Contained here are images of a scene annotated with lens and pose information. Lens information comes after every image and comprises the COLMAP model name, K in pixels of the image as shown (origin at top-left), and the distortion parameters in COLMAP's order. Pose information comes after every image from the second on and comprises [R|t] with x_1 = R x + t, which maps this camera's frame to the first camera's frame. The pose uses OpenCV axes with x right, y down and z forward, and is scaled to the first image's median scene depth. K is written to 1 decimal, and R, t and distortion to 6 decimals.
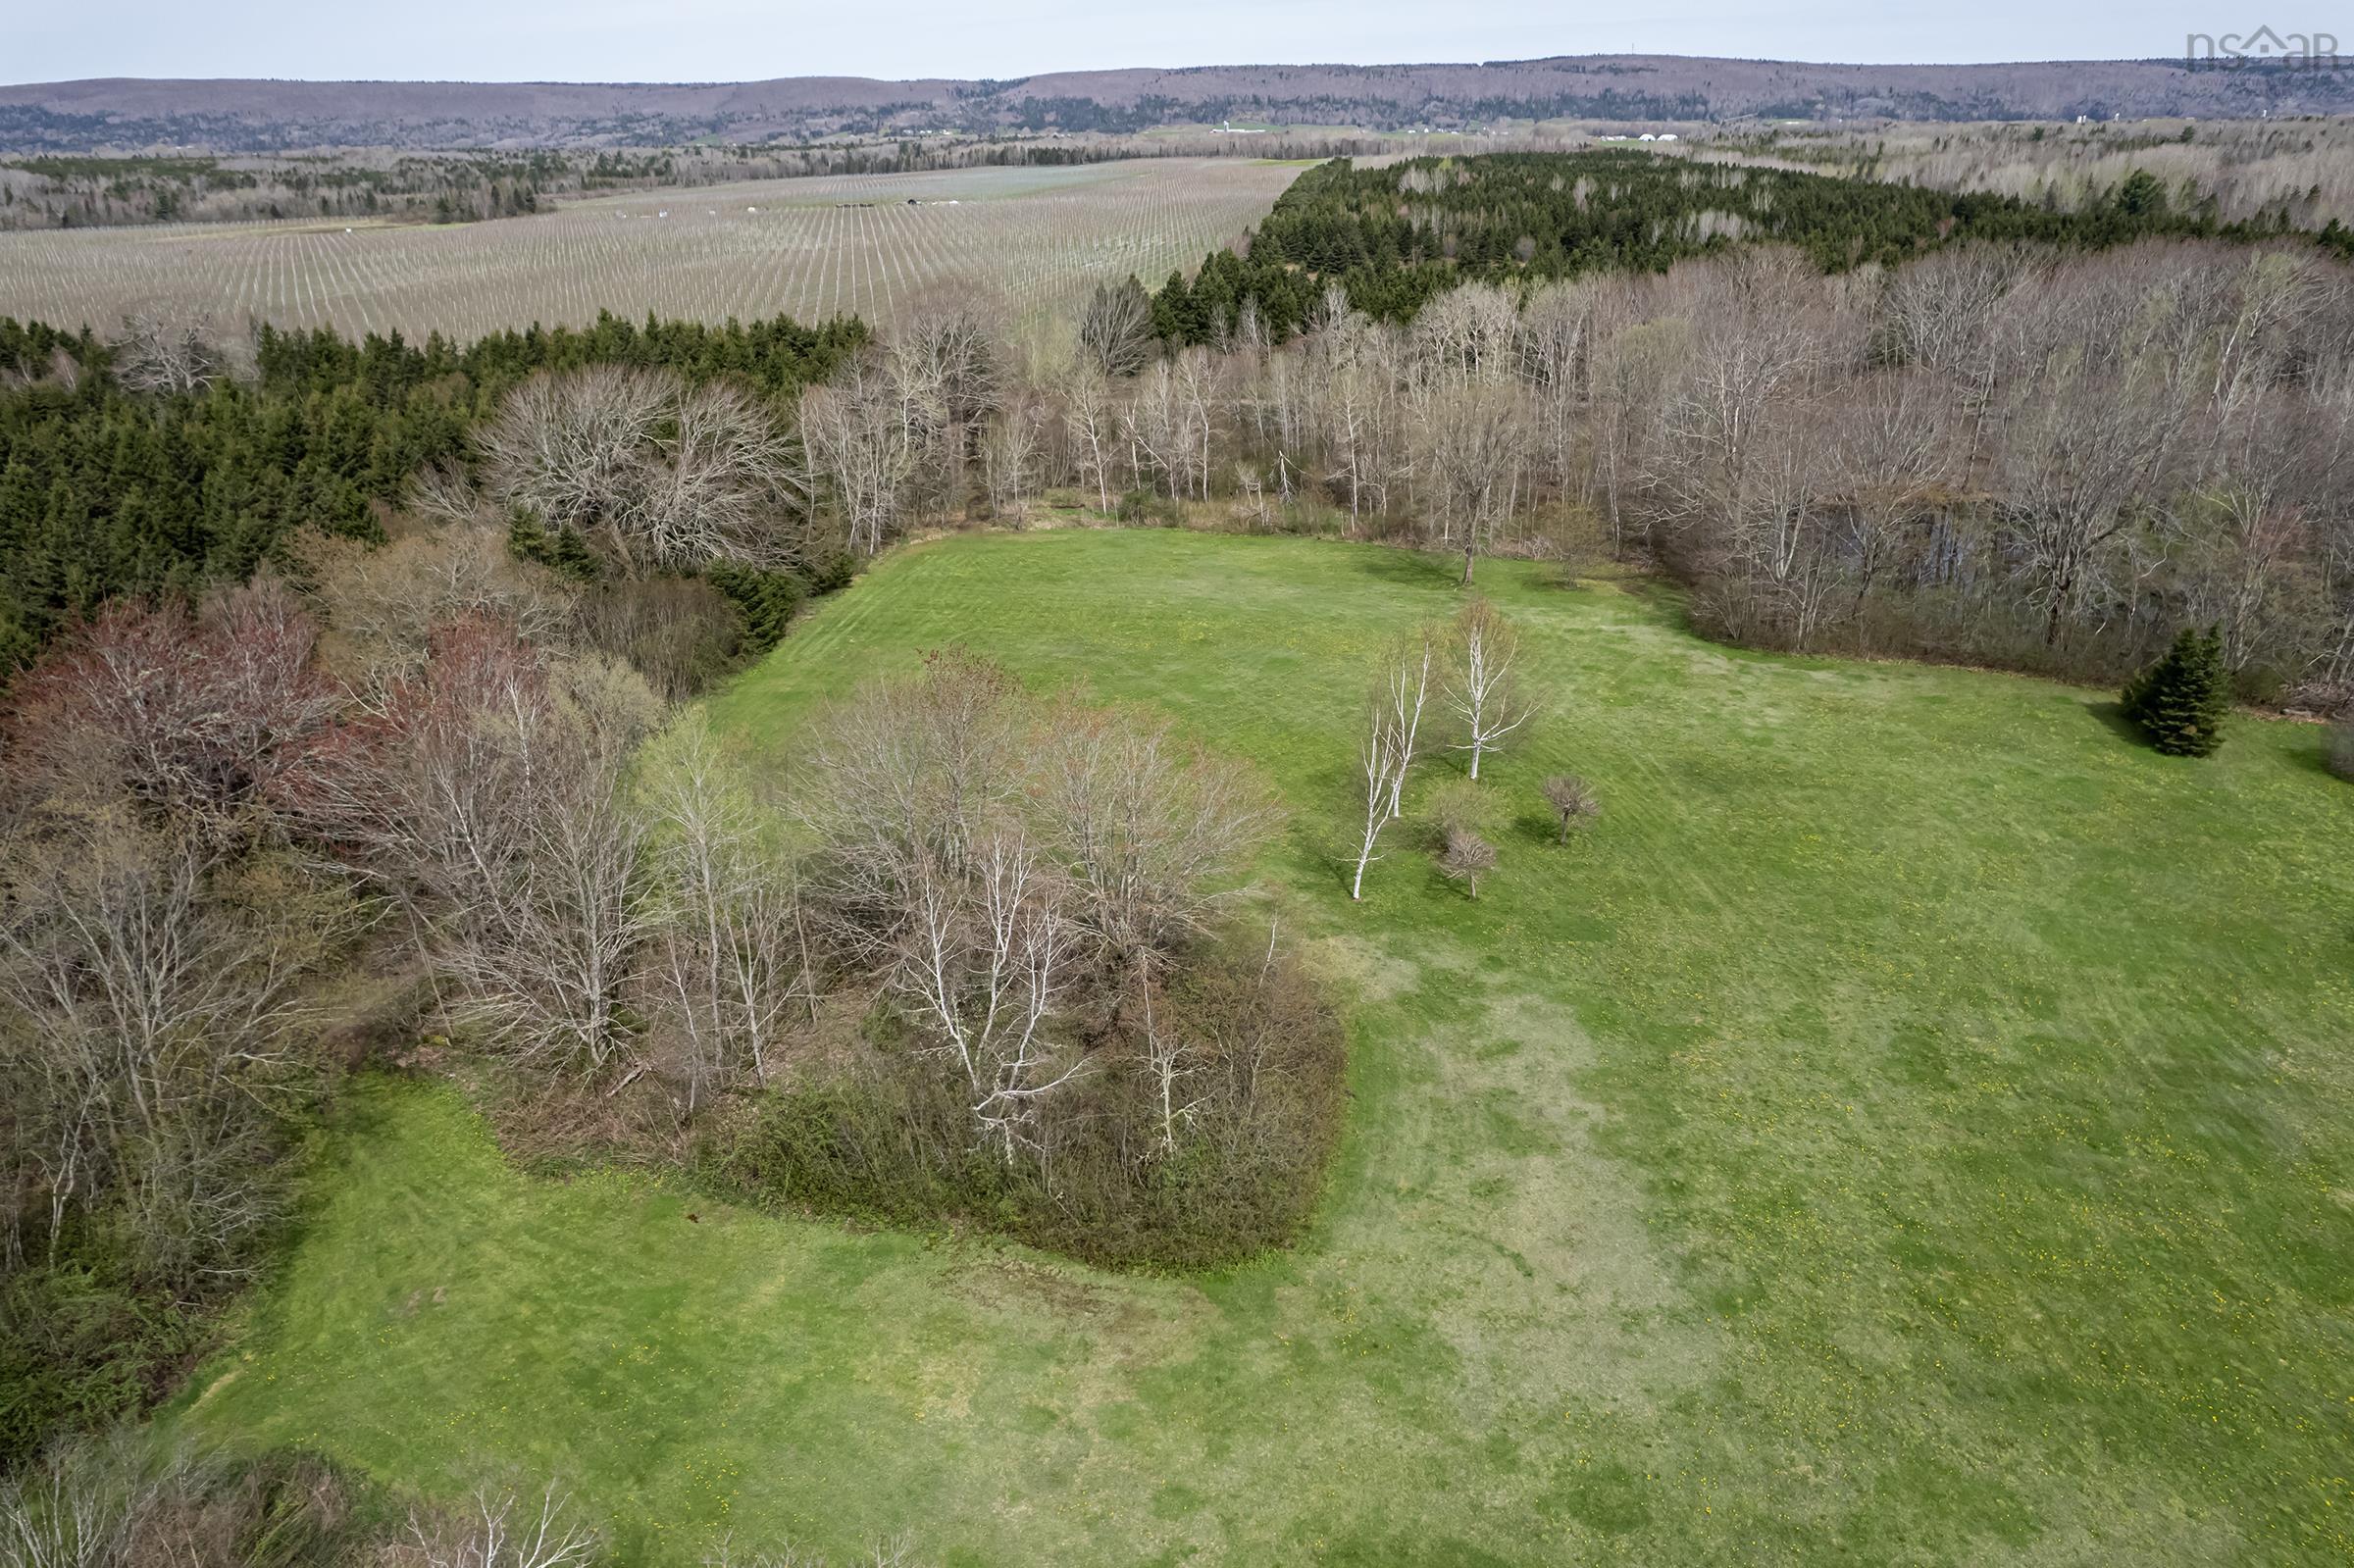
lens RADIAL K [[1518.0, 0, 1179.3], [0, 1518.0, 773.1], [0, 0, 1]] dist [-0.098988, 0.093567]
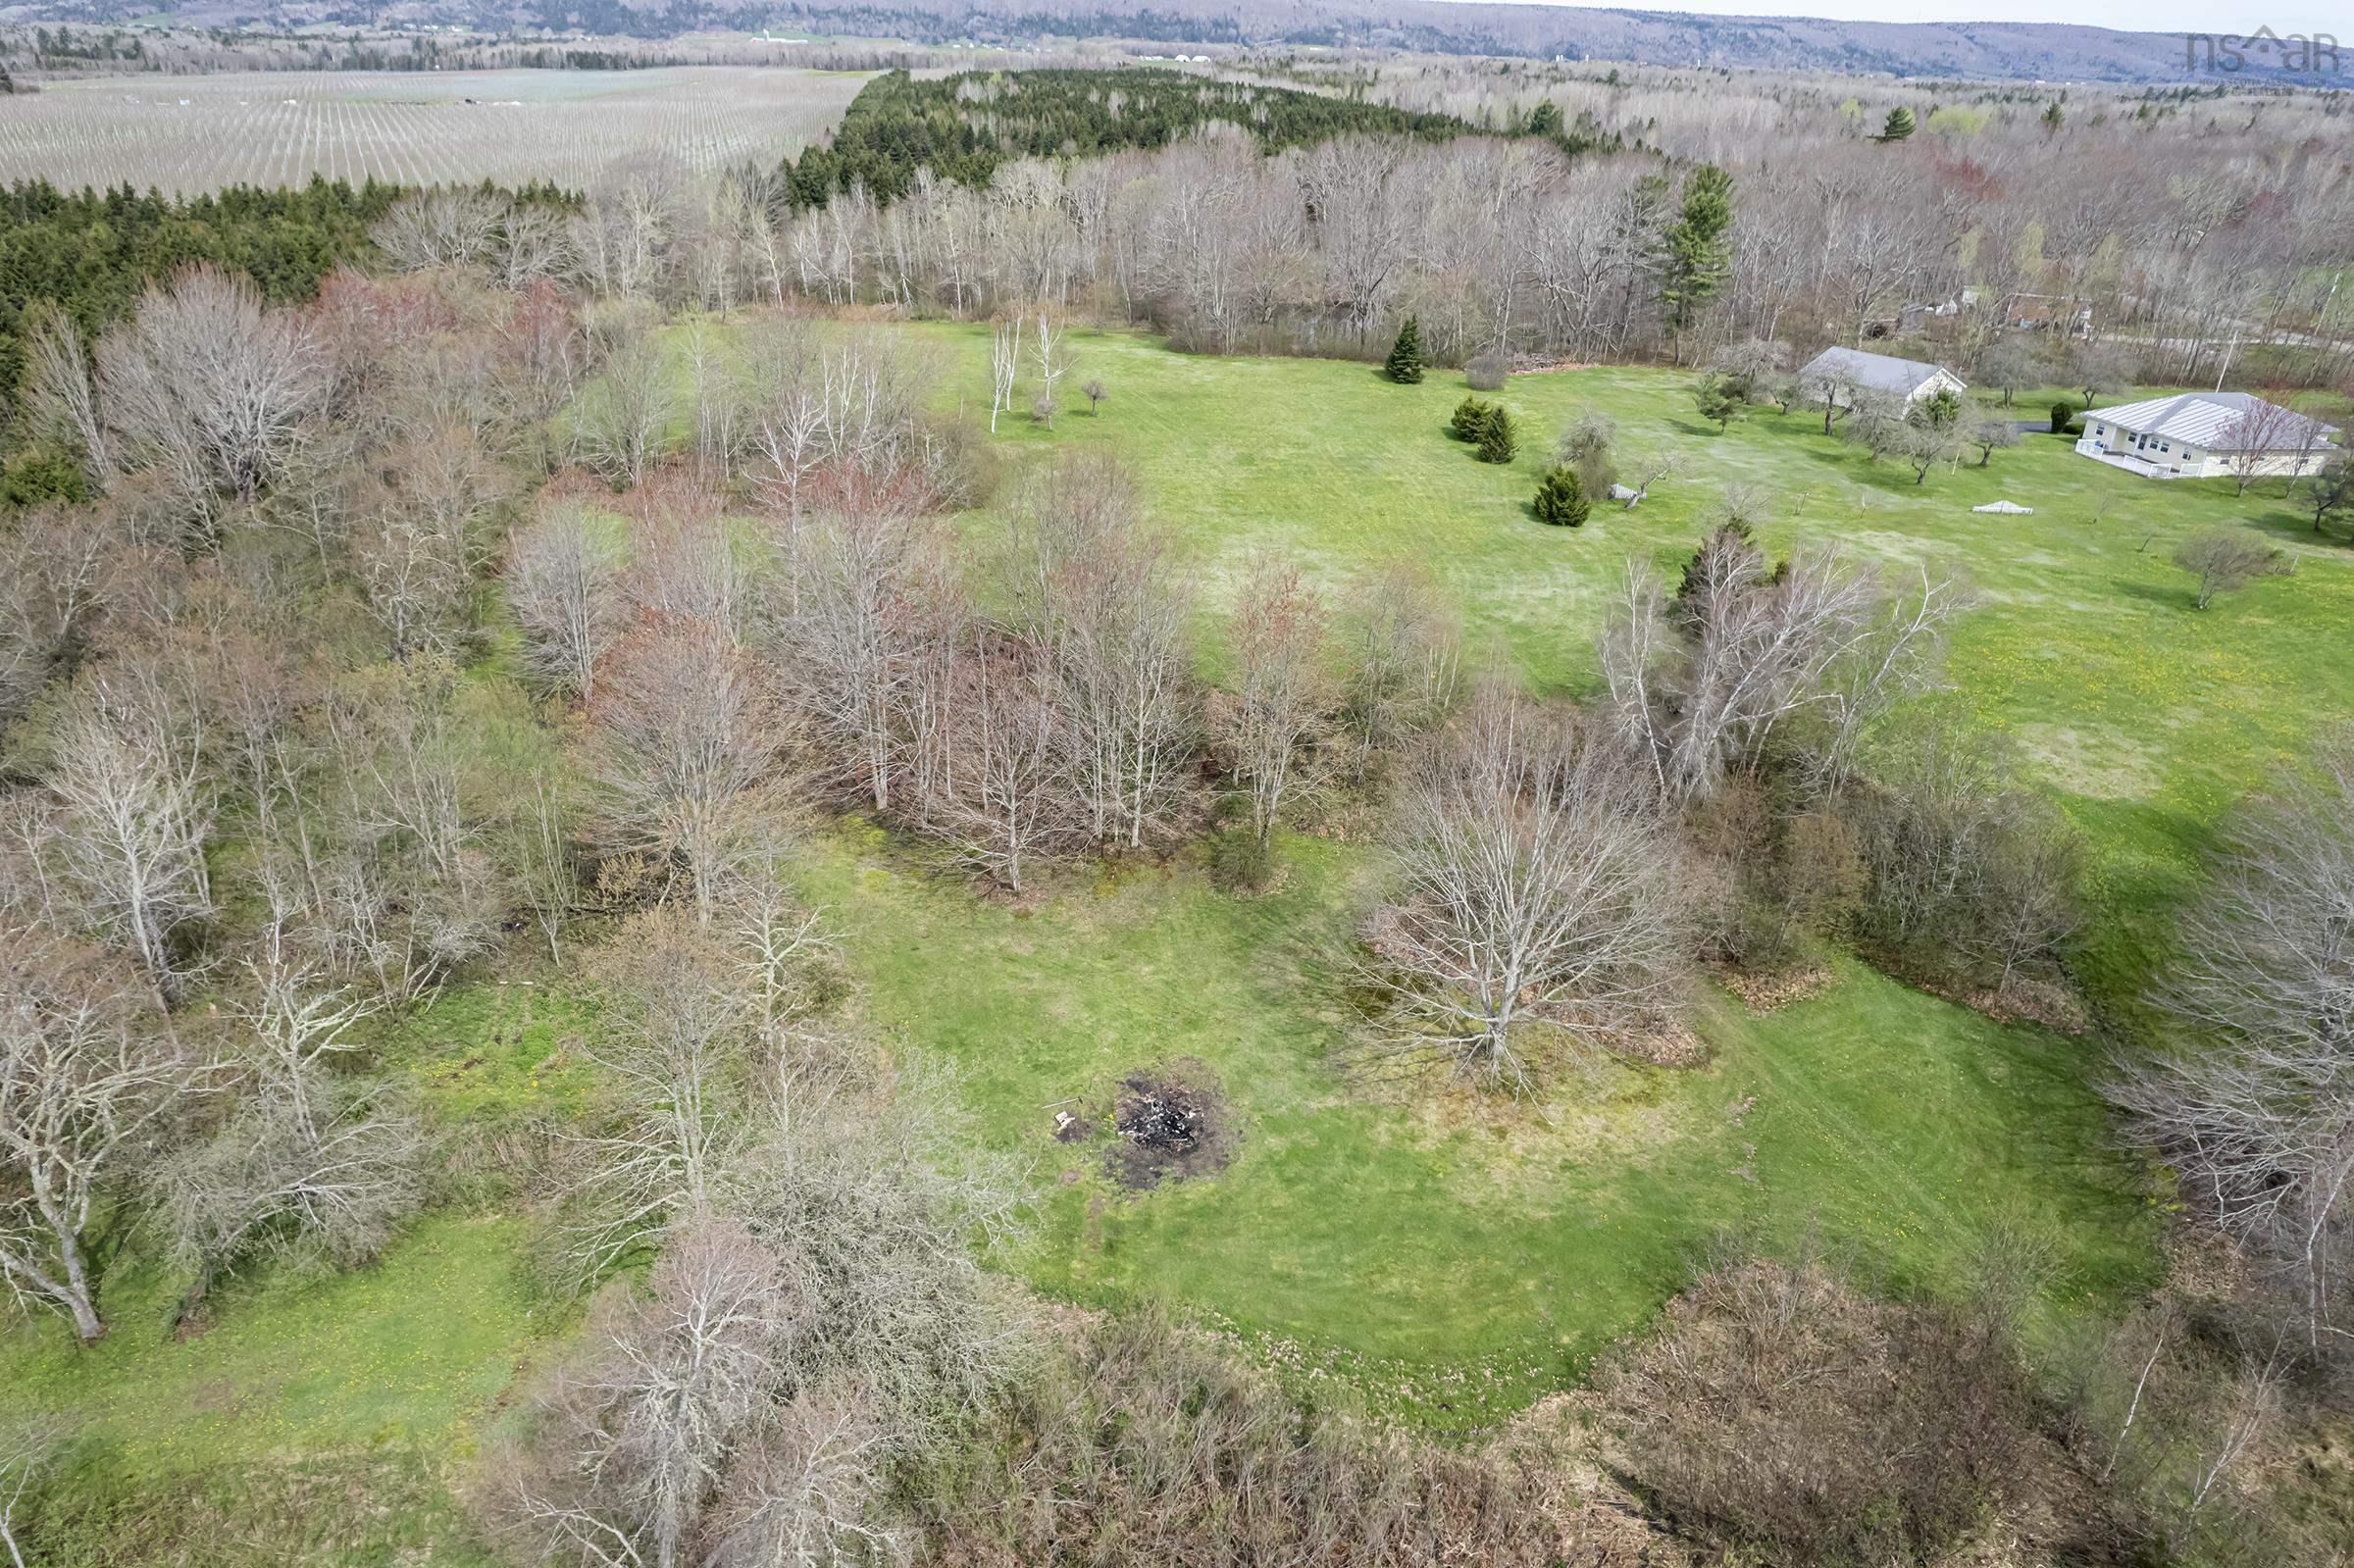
lens RADIAL K [[1517.9, 0, 1173.6], [0, 1517.9, 778.8], [0, 0, 1]] dist [-0.092981, 0.086911]
pose [[0.962183, -0.082613, 0.259575, -0.008963], [0.069163, 0.995766, 0.060545, 0.018699], [-0.263478, -0.040302, 0.963823, -0.043449]]
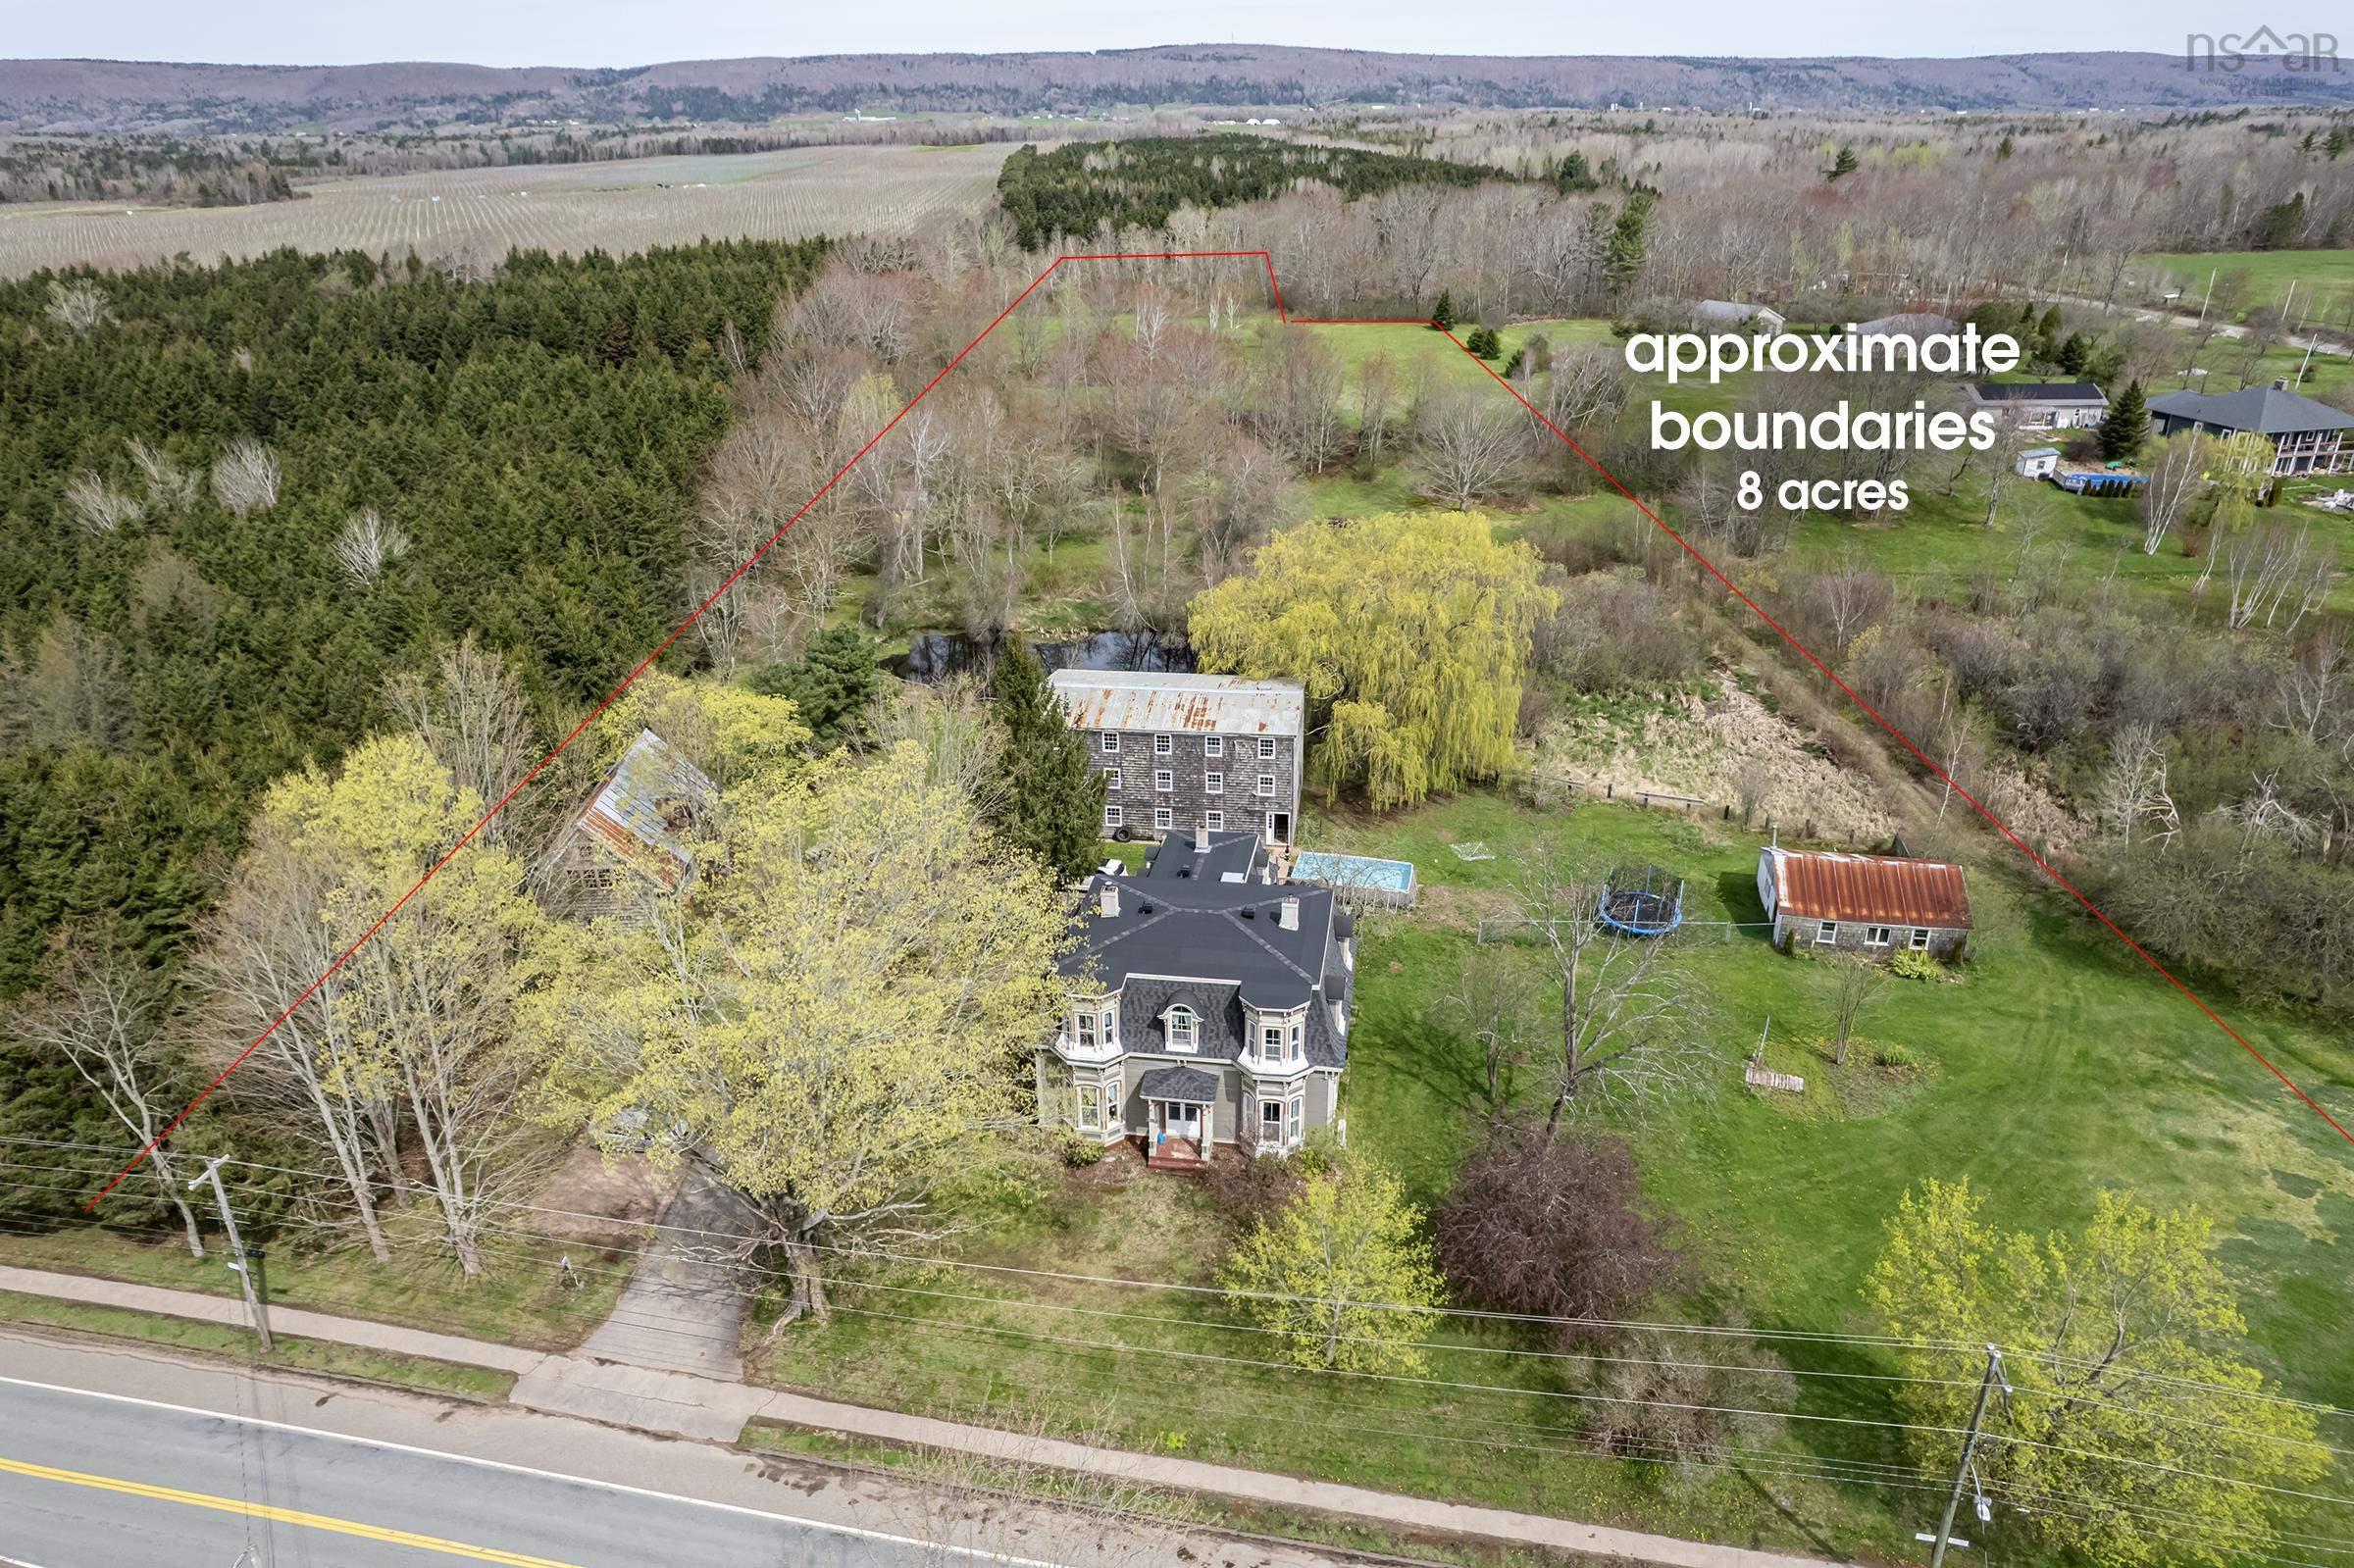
lens RADIAL K [[1518.0, 0, 1179.3], [0, 1518.0, 773.1], [0, 0, 1]] dist [-0.098988, 0.093567]
pose [[0.971951, -0.092687, 0.216149, -0.034835], [0.090749, 0.995695, 0.018896, 0.042789], [-0.216969, 0.001249, 0.976178, -0.106068]]
